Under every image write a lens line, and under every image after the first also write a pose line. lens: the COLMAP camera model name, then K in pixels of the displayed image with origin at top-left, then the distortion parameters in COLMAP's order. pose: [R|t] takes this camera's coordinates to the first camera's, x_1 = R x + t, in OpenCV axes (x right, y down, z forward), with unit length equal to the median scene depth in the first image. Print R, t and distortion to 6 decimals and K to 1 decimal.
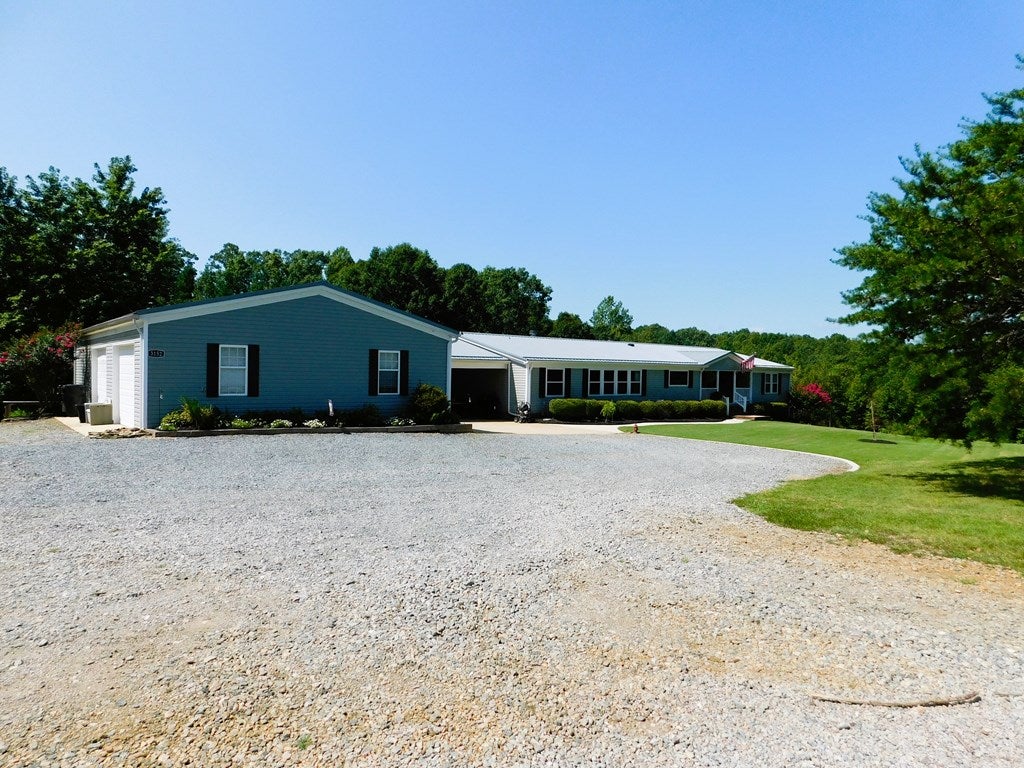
lens RADIAL K [[674.4, 0, 513.9], [0, 674.4, 379.8], [0, 0, 1]] dist [-0.072770, 0.056539]
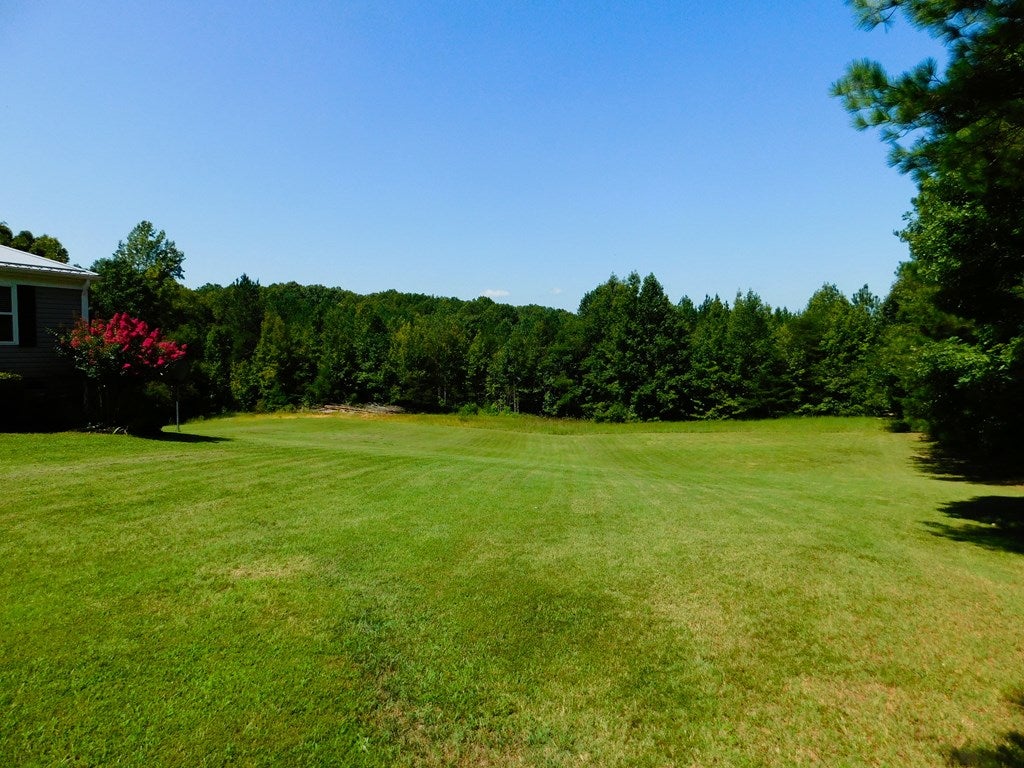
lens RADIAL K [[674.4, 0, 513.9], [0, 674.4, 379.8], [0, 0, 1]] dist [-0.072770, 0.056539]
pose [[0.890176, -0.032139, 0.454481, 0.541455], [0.010001, 0.998647, 0.051031, 0.027652], [-0.455506, -0.040881, 0.889293, 0.678455]]
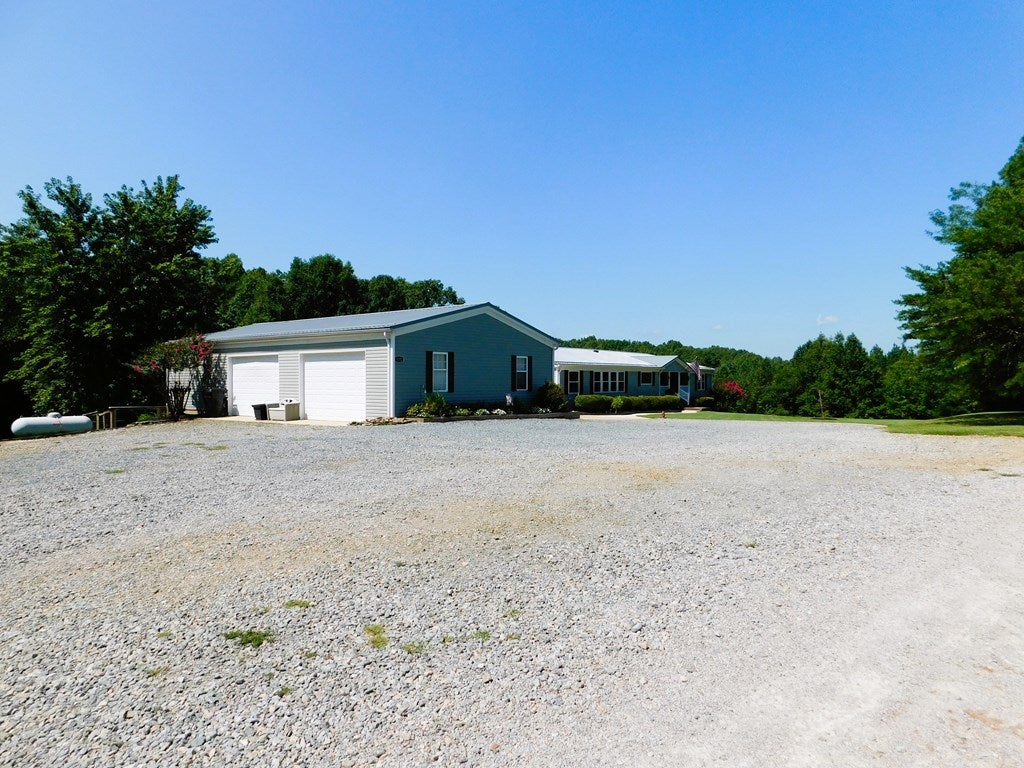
lens RADIAL K [[674.4, 0, 513.9], [0, 674.4, 379.8], [0, 0, 1]] dist [-0.072770, 0.056539]
pose [[0.971163, -0.015475, 0.237912, -0.278681], [0.018063, 0.999799, -0.008698, 0.006975], [-0.237730, 0.012744, 0.971248, -0.135899]]
